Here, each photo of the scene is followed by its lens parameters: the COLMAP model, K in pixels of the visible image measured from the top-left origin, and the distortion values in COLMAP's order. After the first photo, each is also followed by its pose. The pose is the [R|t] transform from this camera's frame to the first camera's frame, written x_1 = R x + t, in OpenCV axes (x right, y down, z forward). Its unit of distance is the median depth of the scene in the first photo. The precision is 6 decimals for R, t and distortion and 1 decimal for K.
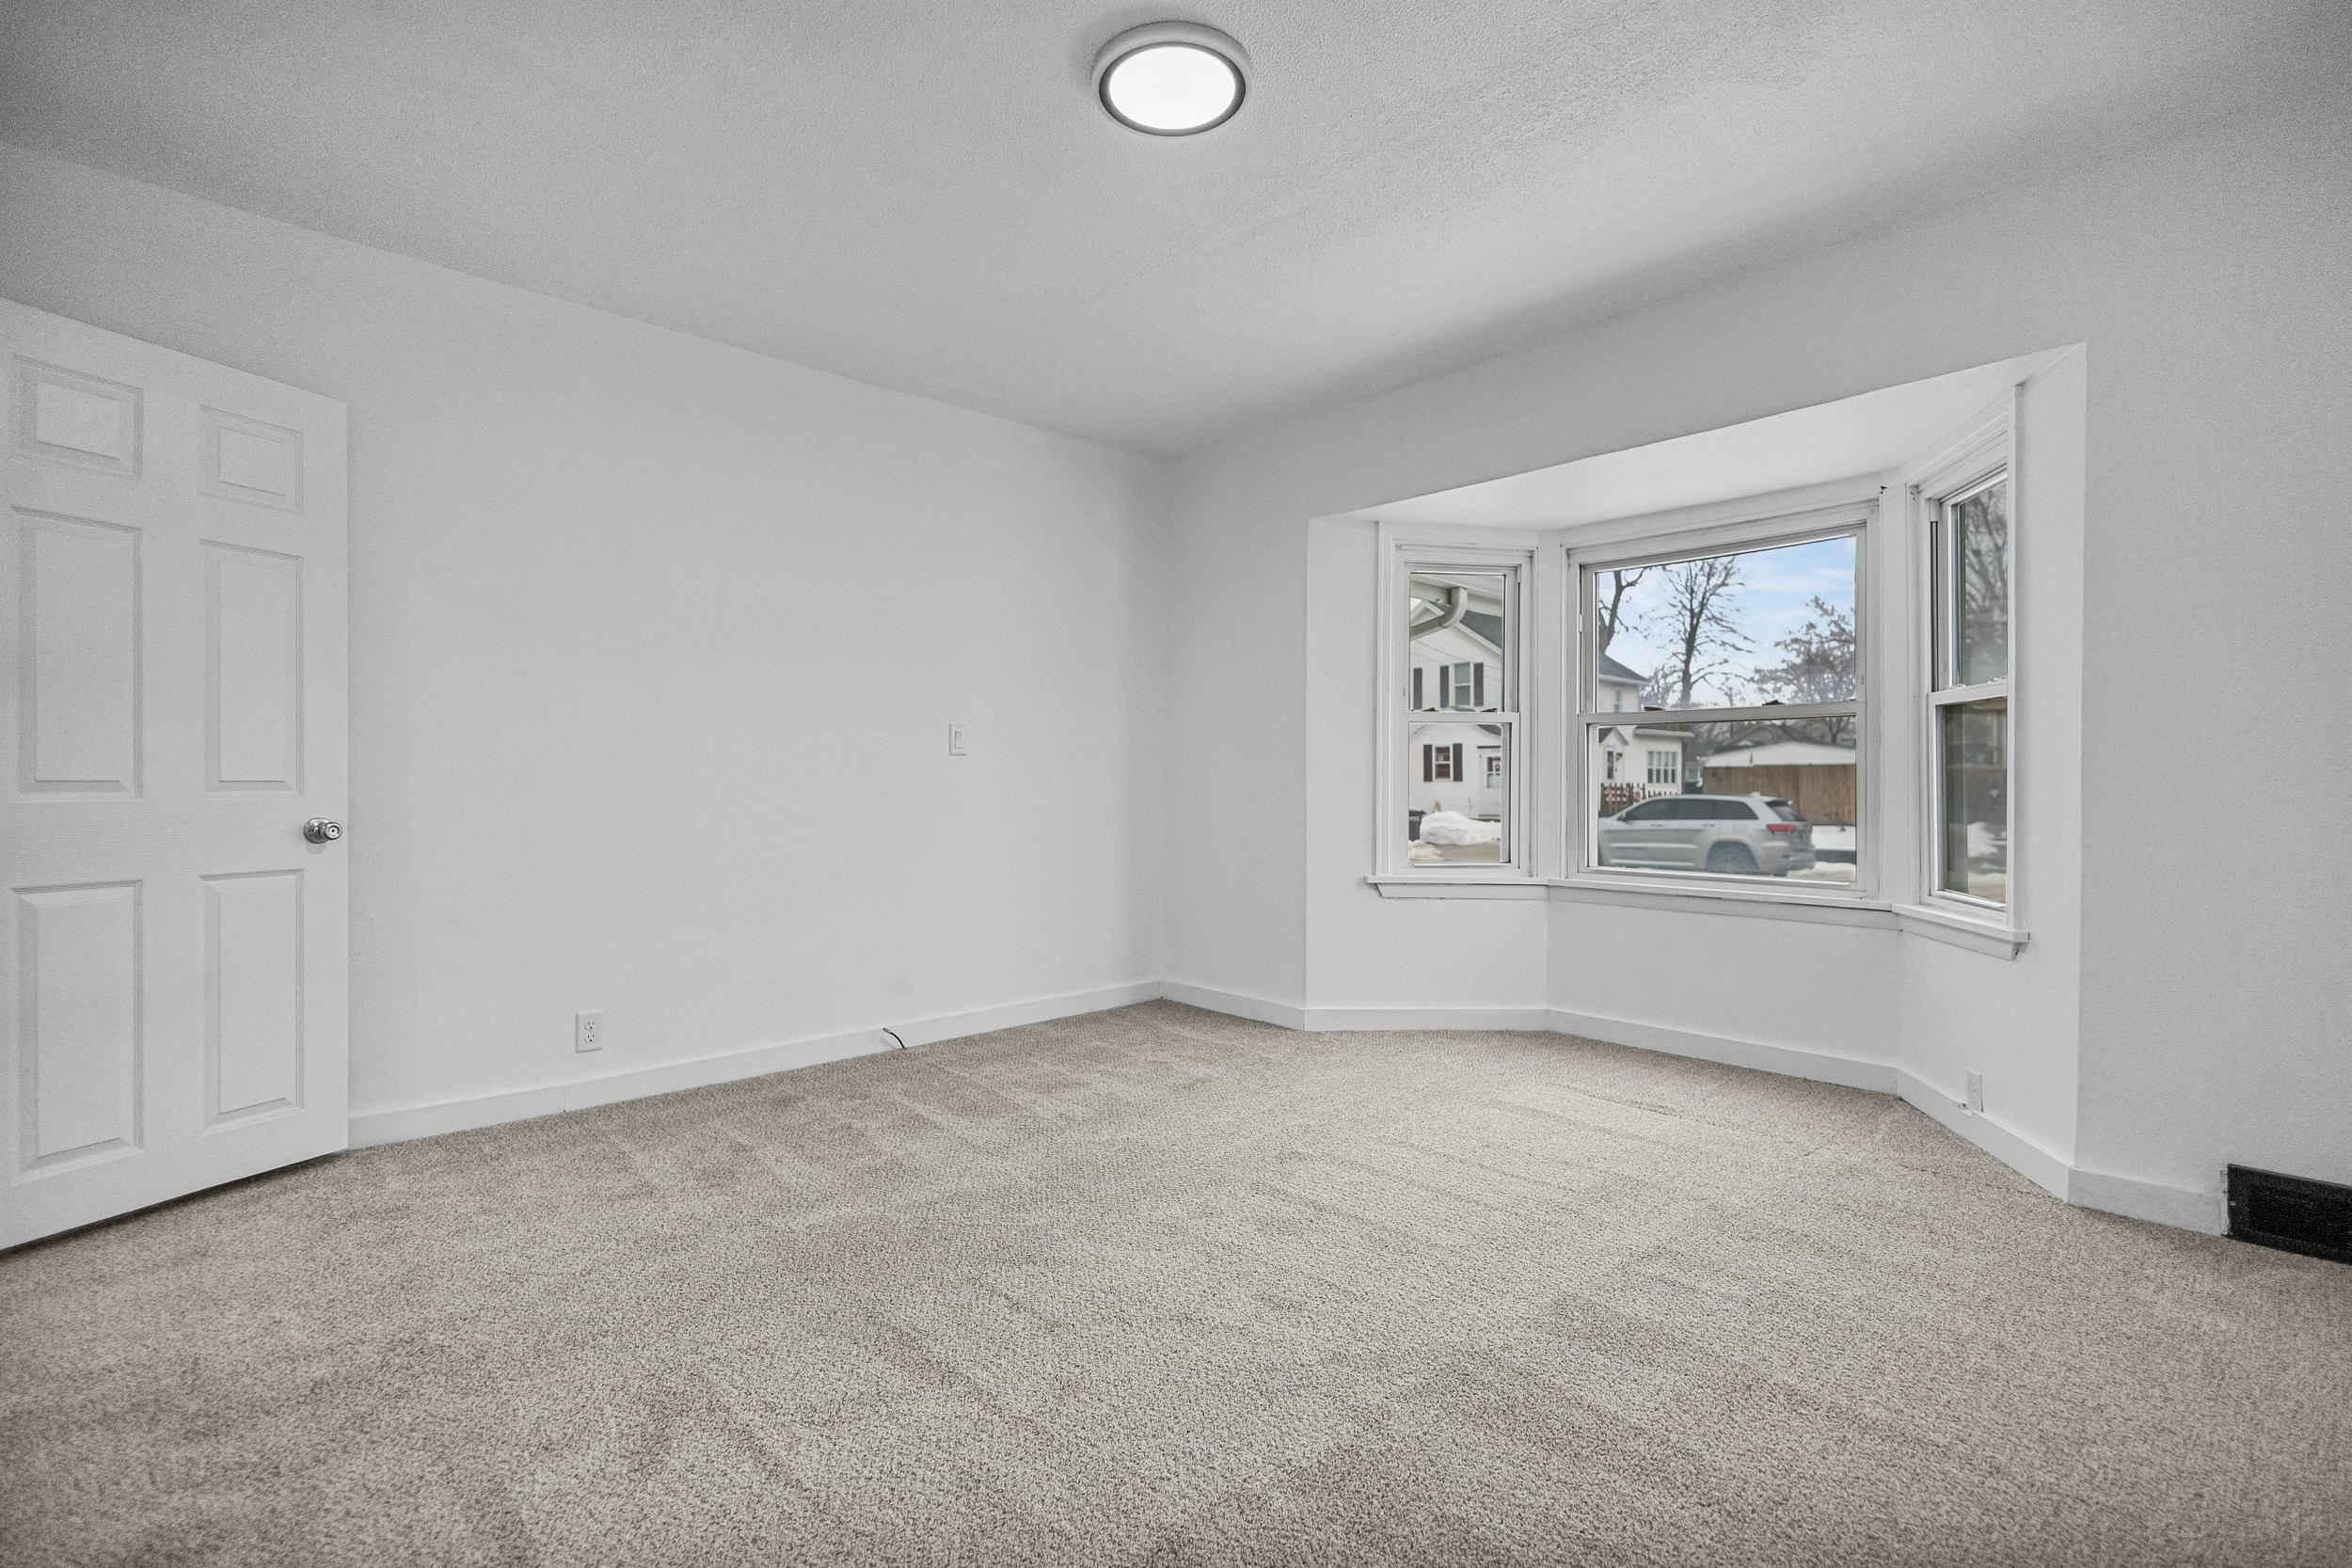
lens RADIAL K [[1096.0, 0, 1166.9], [0, 1096.0, 781.7], [0, 0, 1]] dist [-0.003114, -0.000465]
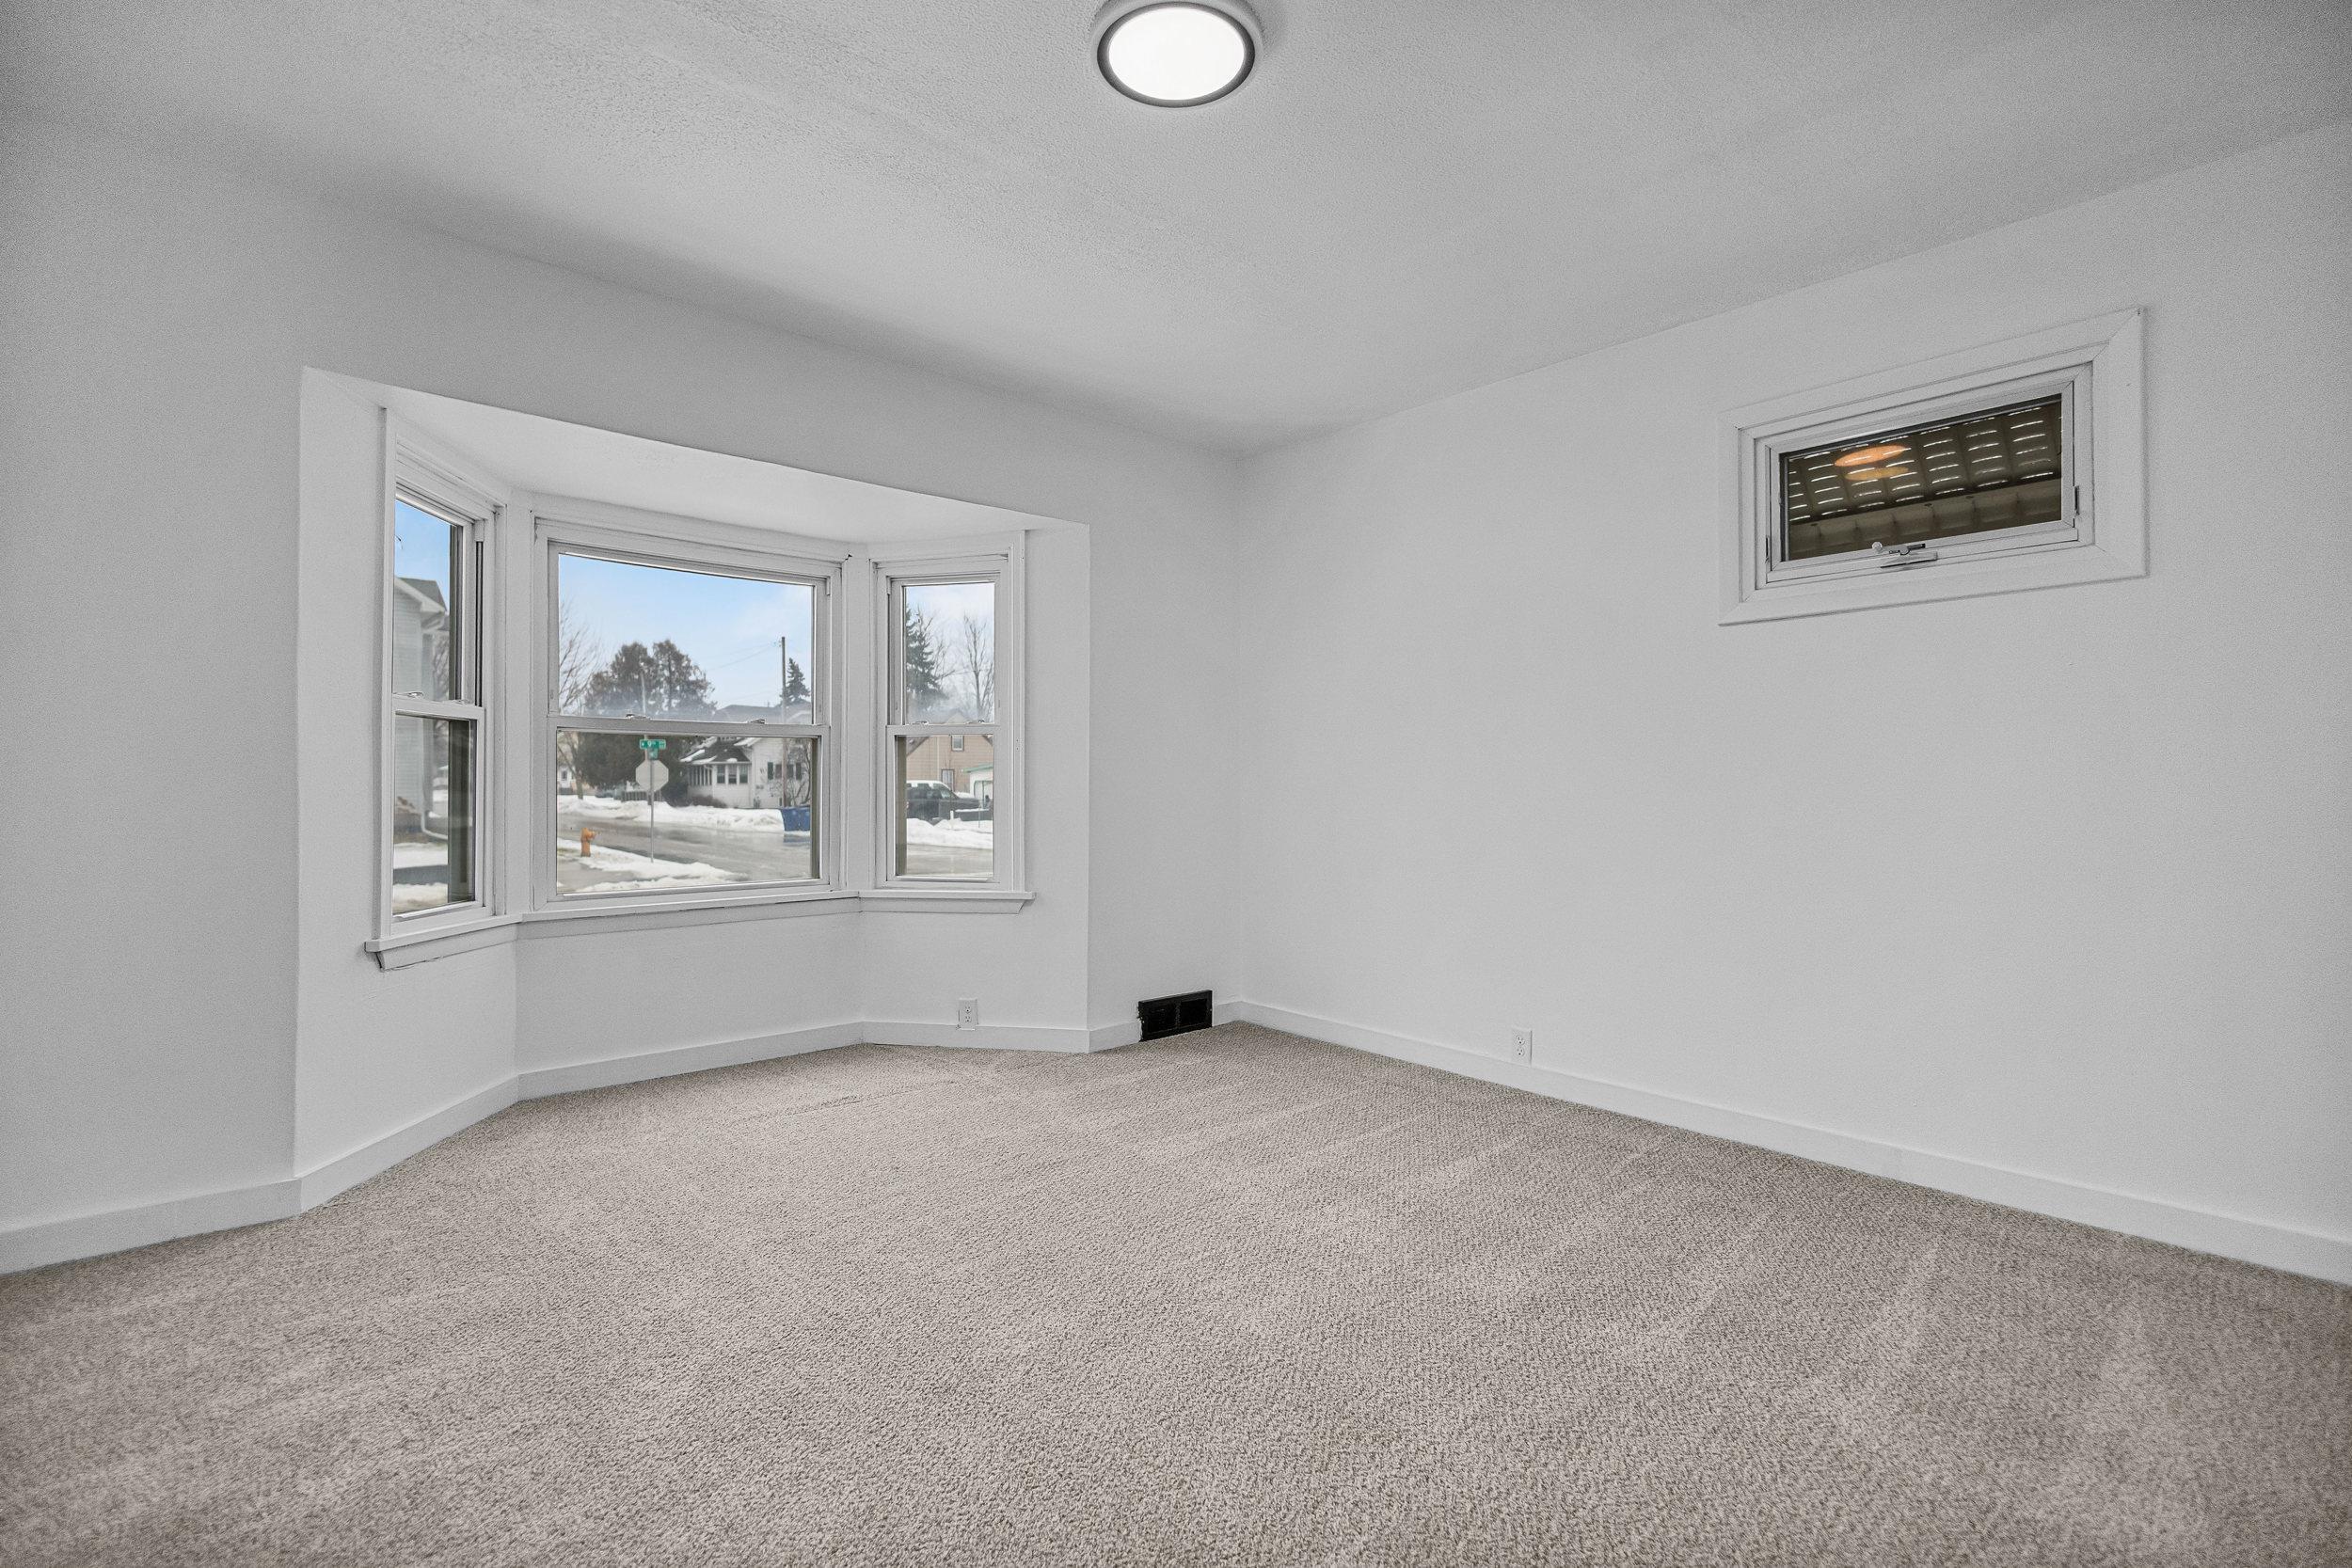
lens RADIAL K [[1118.6, 0, 1176.0], [0, 1118.6, 784.0], [0, 0, 1]] dist [-0.001373, -0.000233]
pose [[-0.036909, 0.004209, 0.999310, -0.539381], [-0.001563, 0.999990, -0.004270, -0.006064], [-0.999317, -0.001720, -0.036902, 0.584151]]
